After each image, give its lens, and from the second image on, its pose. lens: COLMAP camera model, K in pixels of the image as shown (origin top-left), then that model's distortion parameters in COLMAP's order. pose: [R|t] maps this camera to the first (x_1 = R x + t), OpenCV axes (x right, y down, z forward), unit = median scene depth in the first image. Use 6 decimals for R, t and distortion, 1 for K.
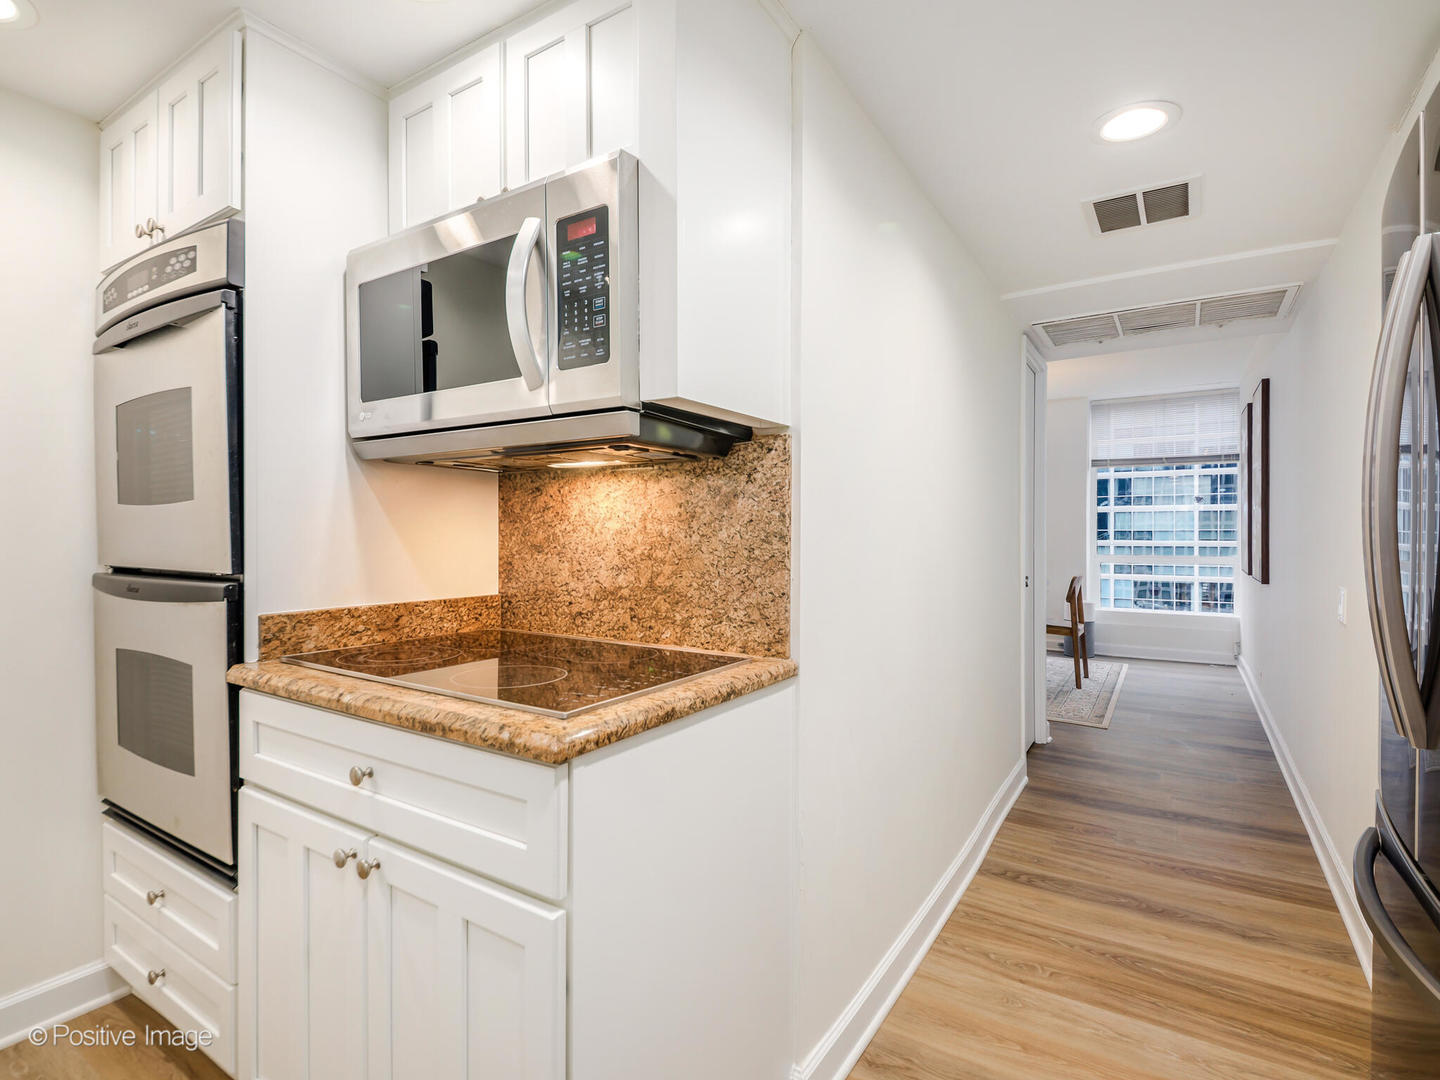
lens RADIAL K [[720.3, 0, 730.3], [0, 720.3, 543.5], [0, 0, 1]] dist [0.000227, -0.000694]
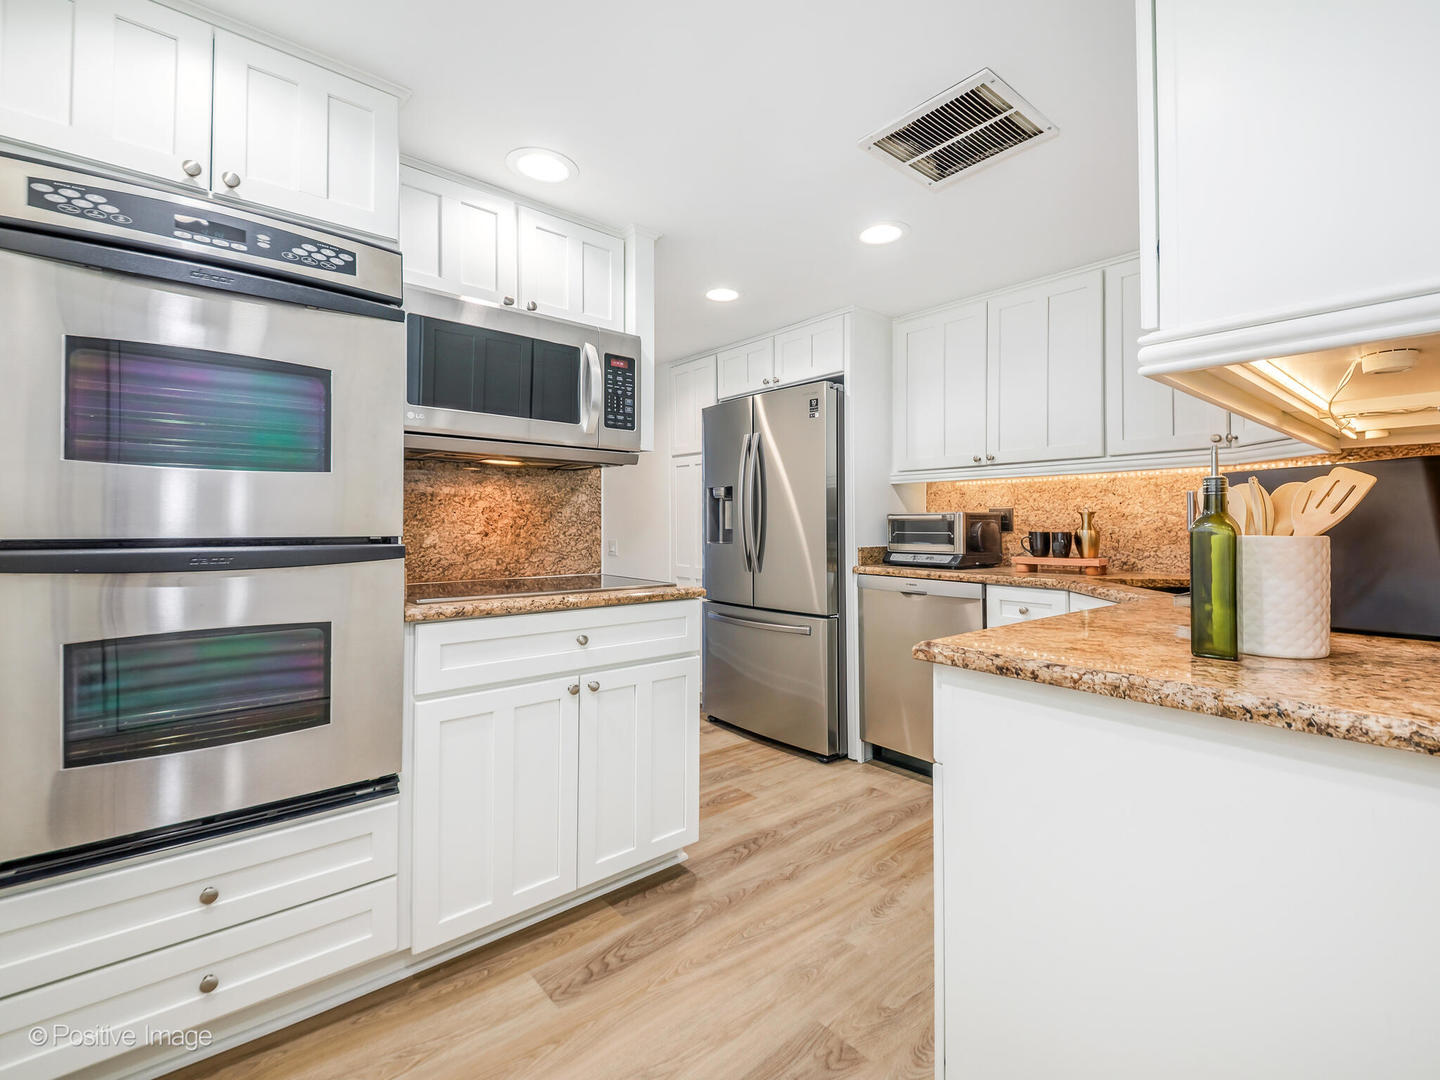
lens RADIAL K [[640.3, 0, 719.4], [0, 640.3, 526.4], [0, 0, 1]] dist [0.000814, 0.000119]
pose [[0.309740, 0.001467, 0.950820, -1.884516], [0.016005, 0.999849, -0.006757, 0.051410], [-0.950686, 0.017310, 0.309670, 0.163862]]
